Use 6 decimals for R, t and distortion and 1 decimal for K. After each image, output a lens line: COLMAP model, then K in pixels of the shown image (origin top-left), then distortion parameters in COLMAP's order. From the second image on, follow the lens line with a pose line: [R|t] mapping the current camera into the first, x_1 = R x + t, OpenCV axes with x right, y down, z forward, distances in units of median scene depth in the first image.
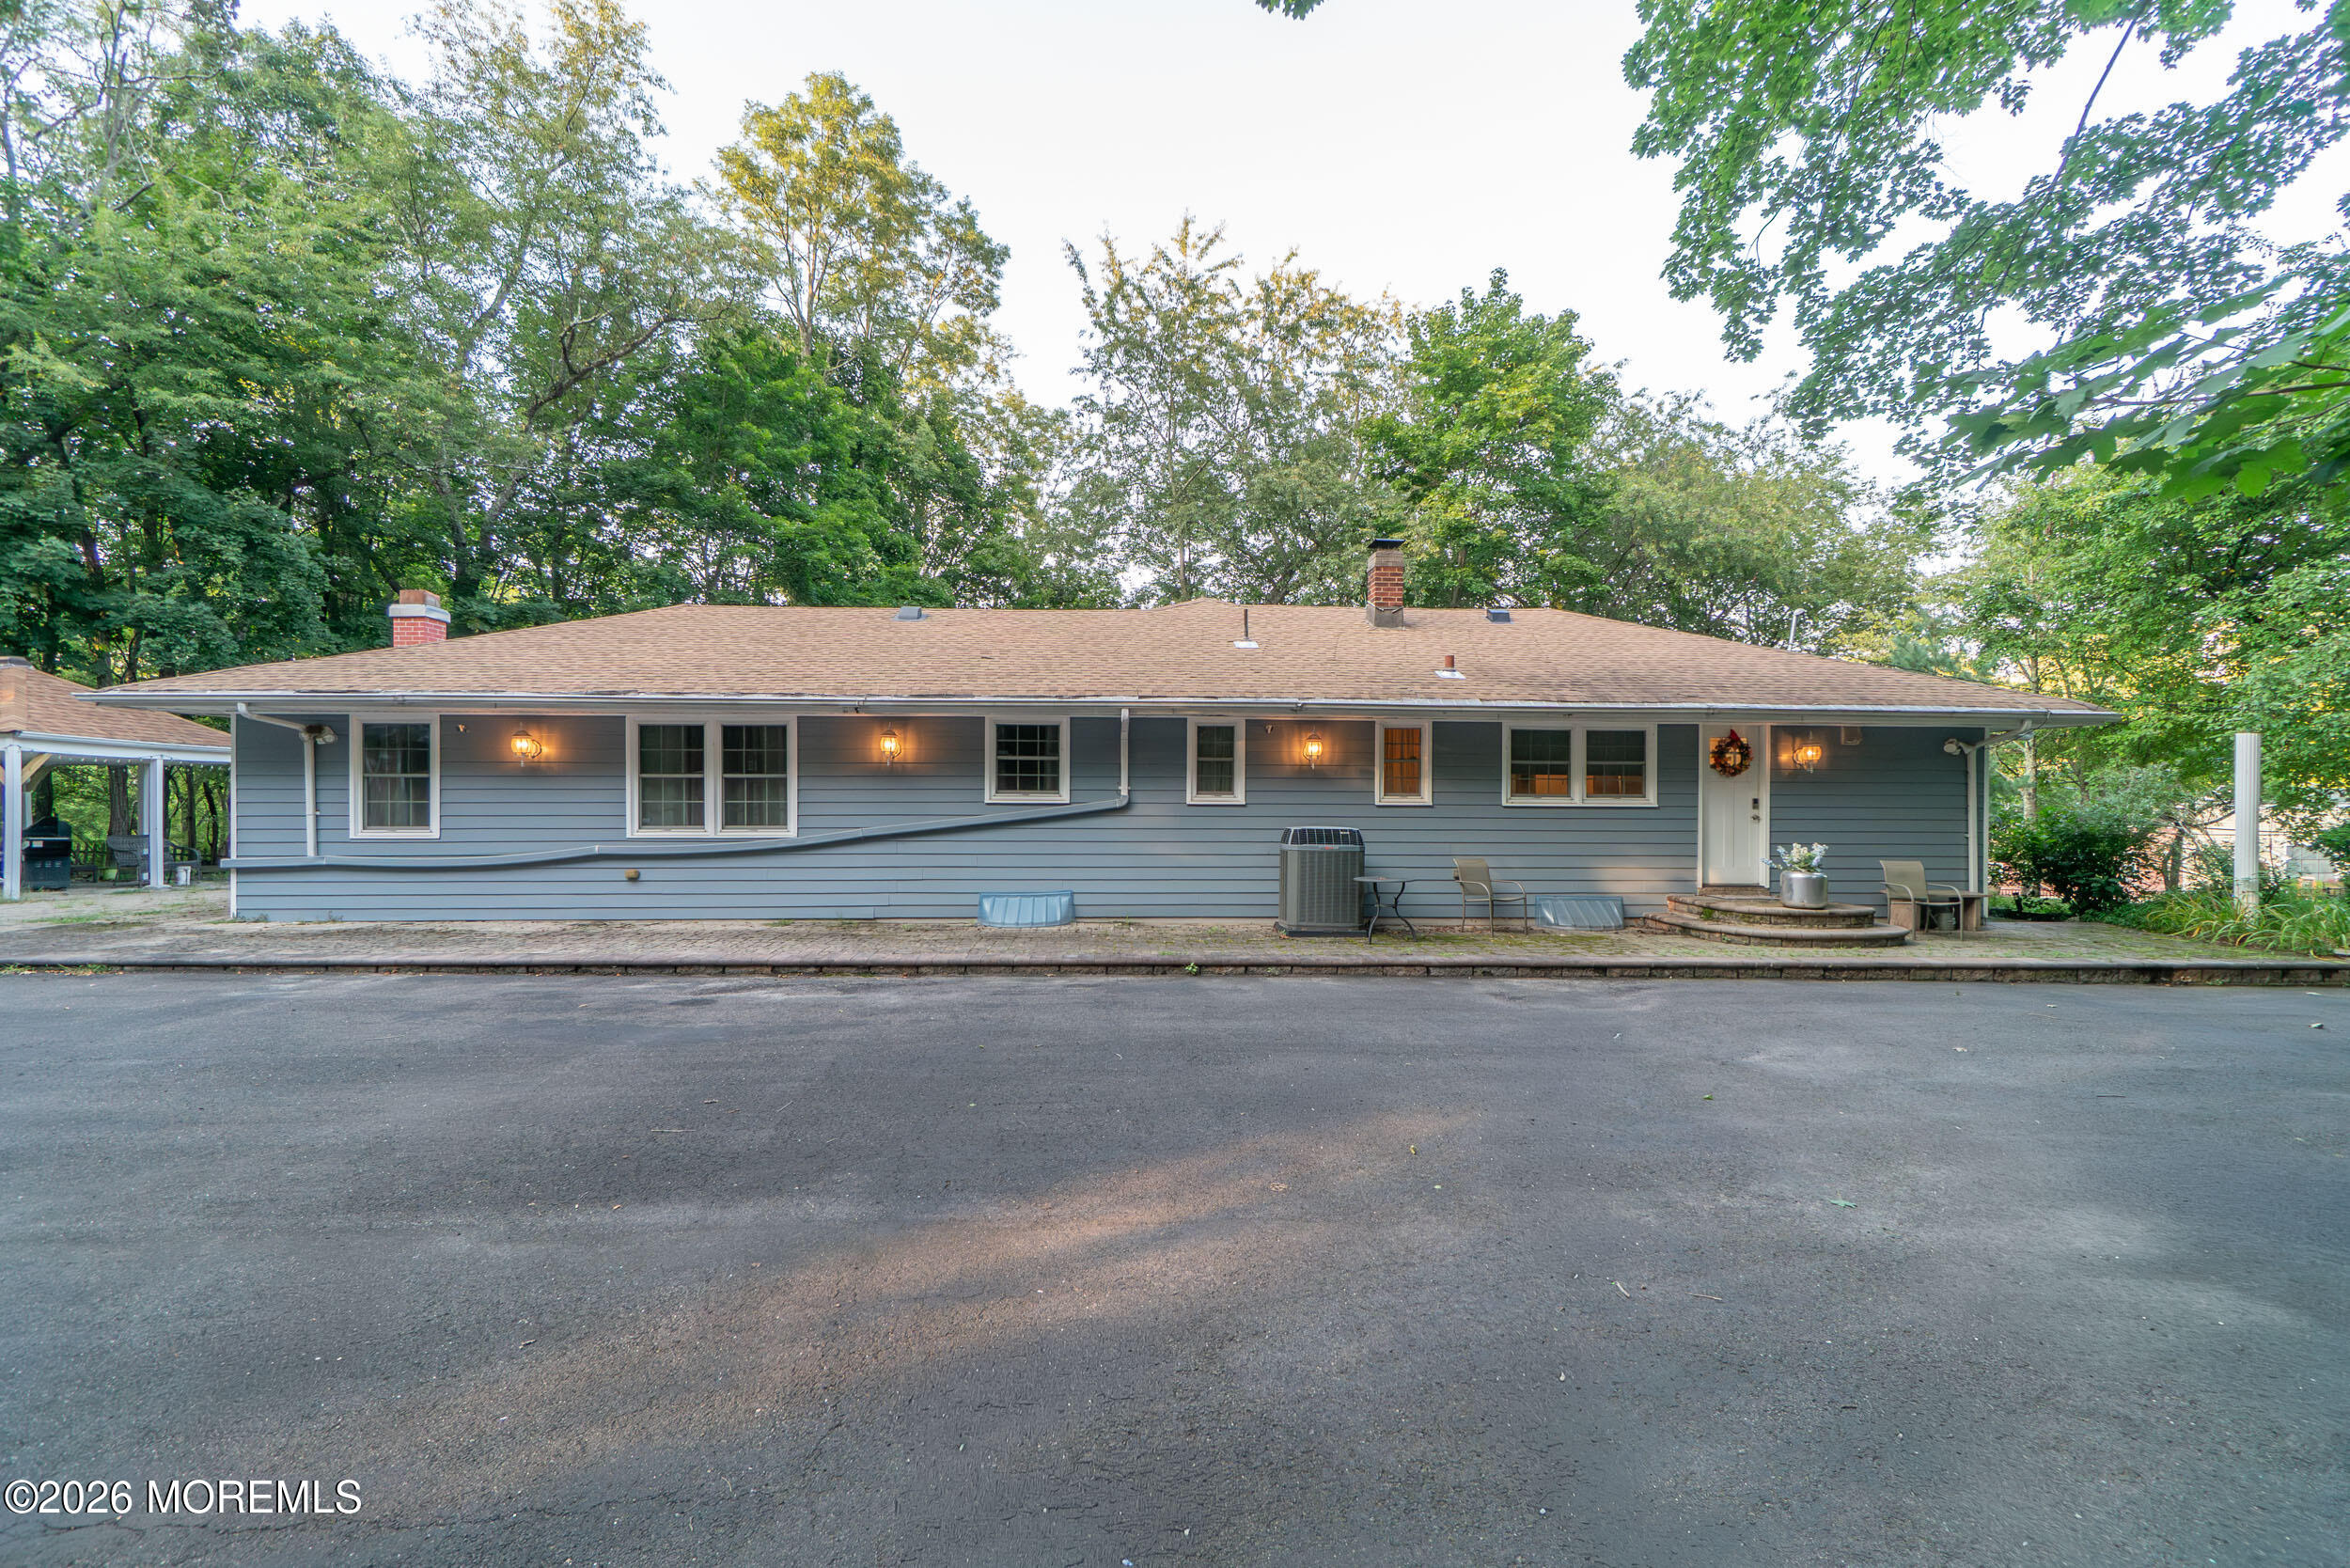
lens RADIAL K [[1017.2, 0, 1159.8], [0, 1017.2, 787.3], [0, 0, 1]] dist [0.000537, 0.001060]
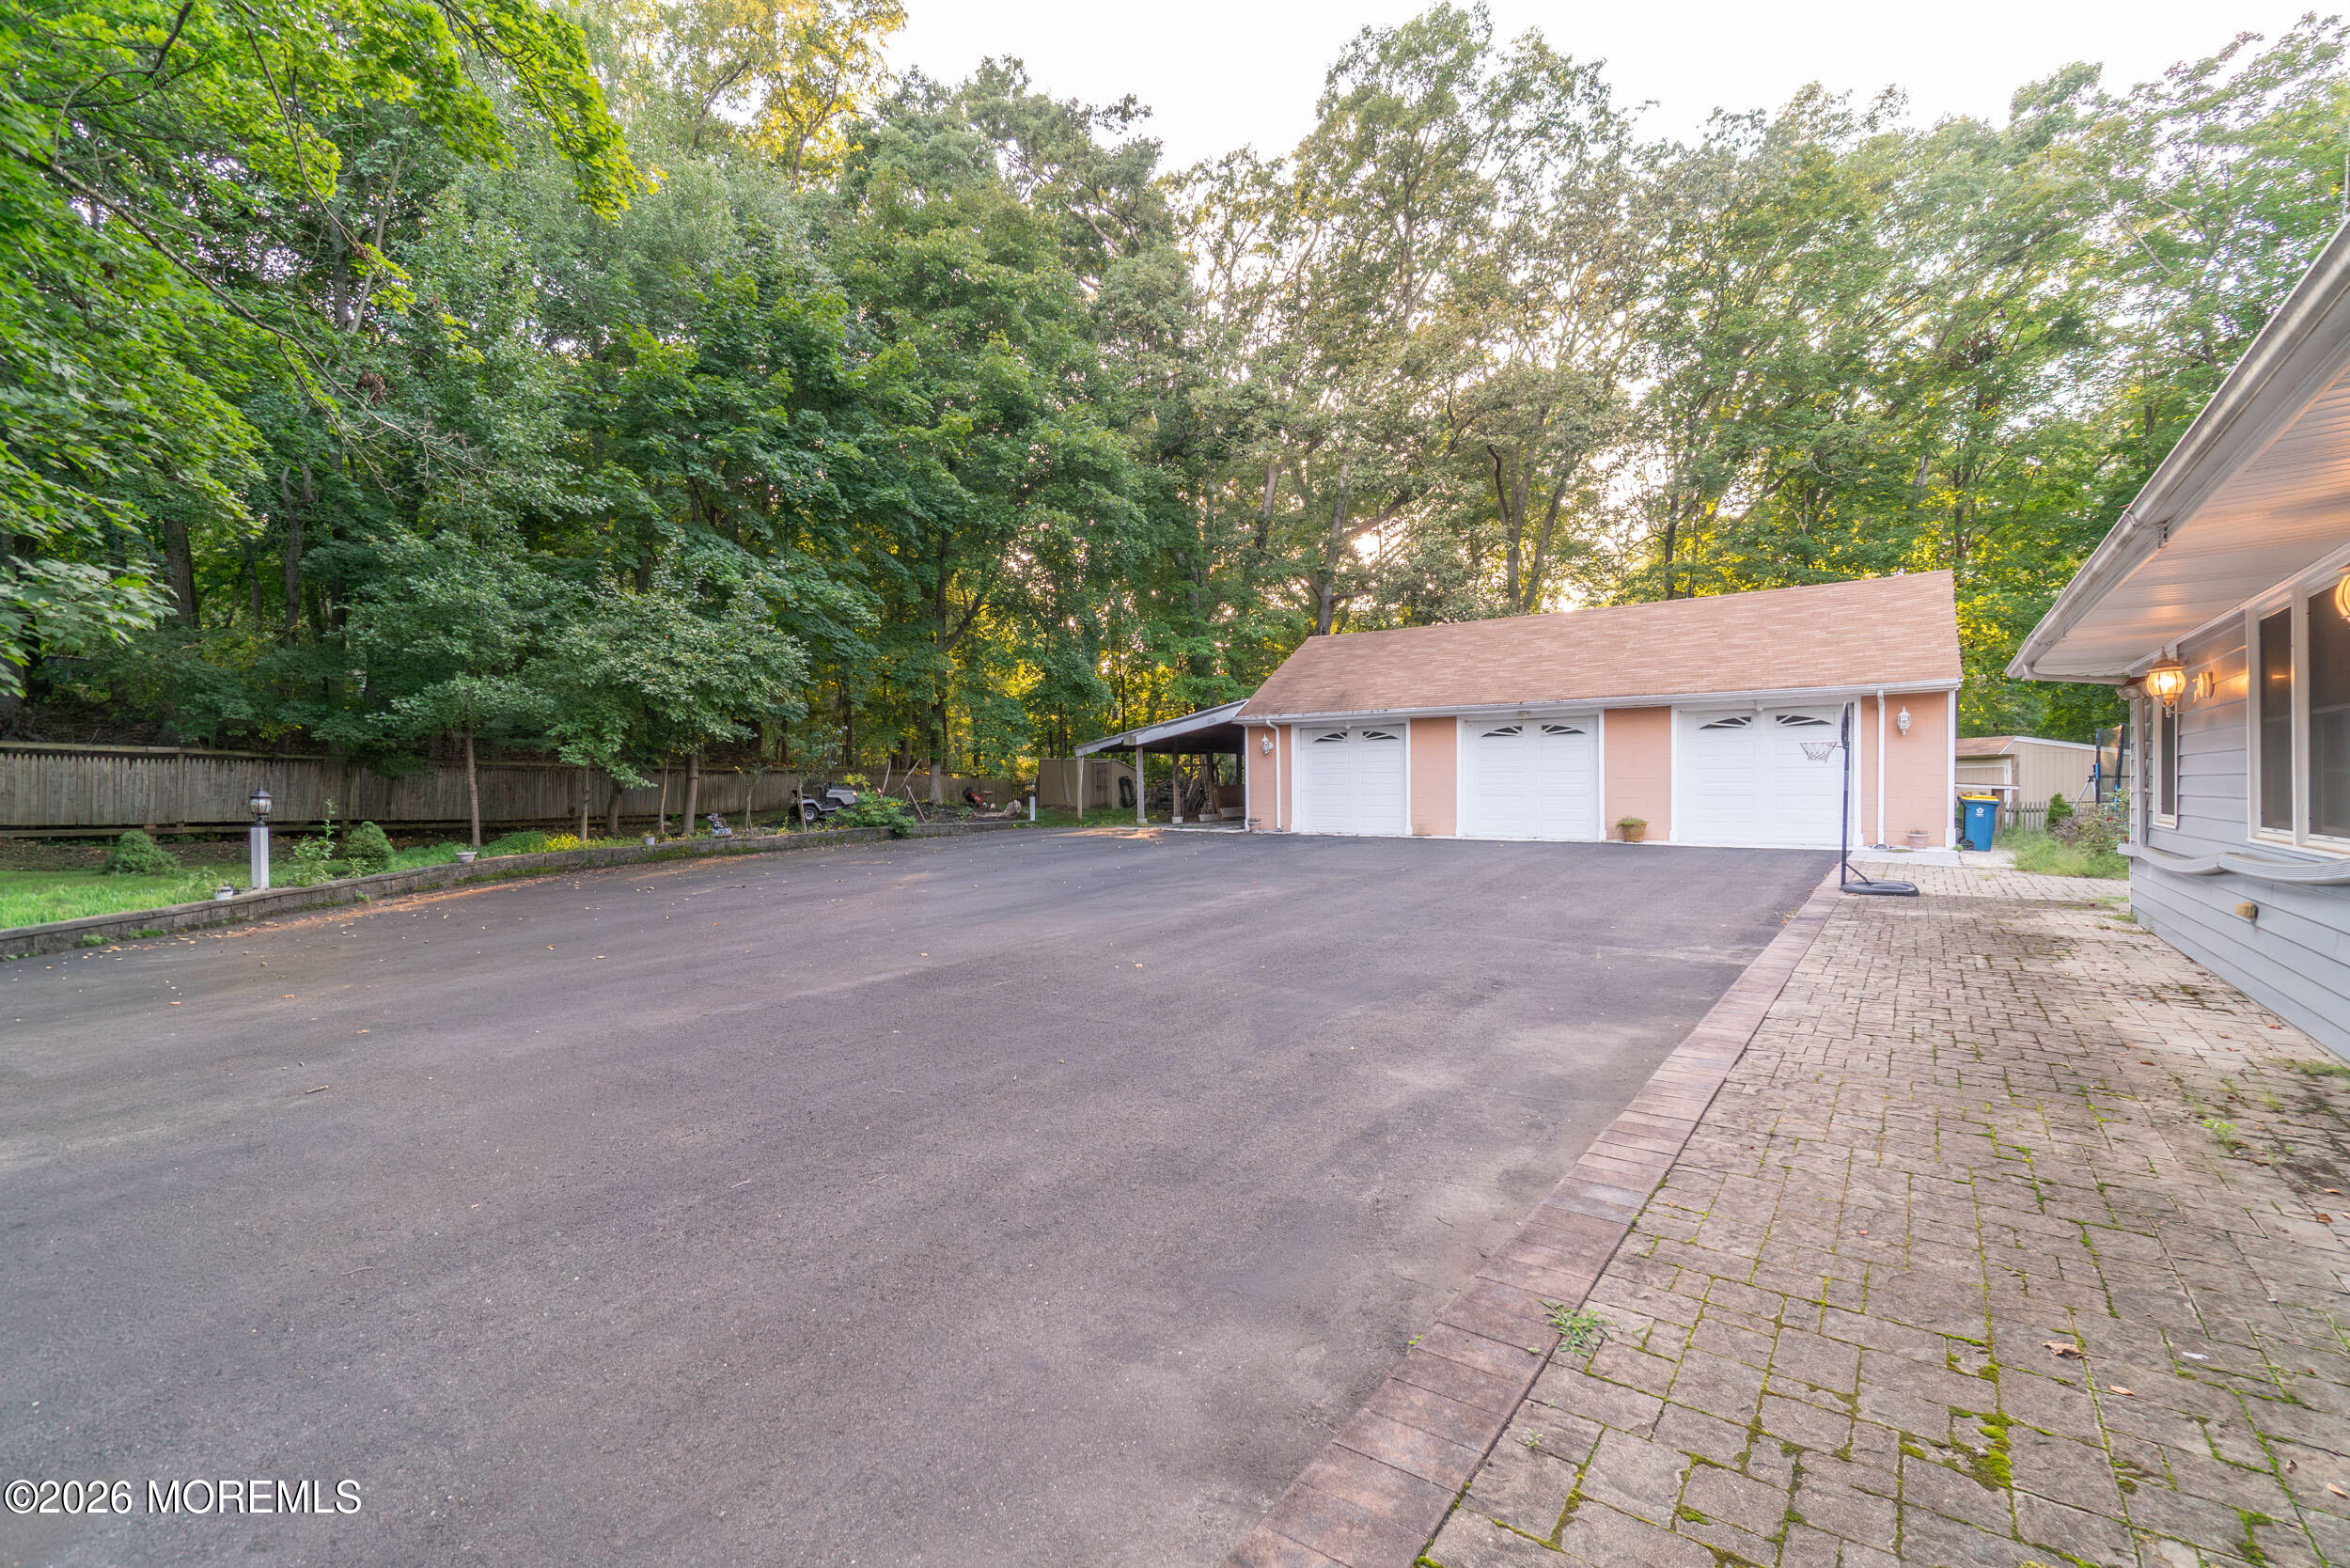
lens RADIAL K [[1017.2, 0, 1157.8], [0, 1017.2, 795.7], [0, 0, 1]] dist [0.000537, 0.001060]
pose [[-0.623454, 0.012929, -0.781753, 0.234256], [0.007092, 0.999916, 0.010881, 0.015671], [0.781828, 0.001240, -0.623493, 0.886650]]
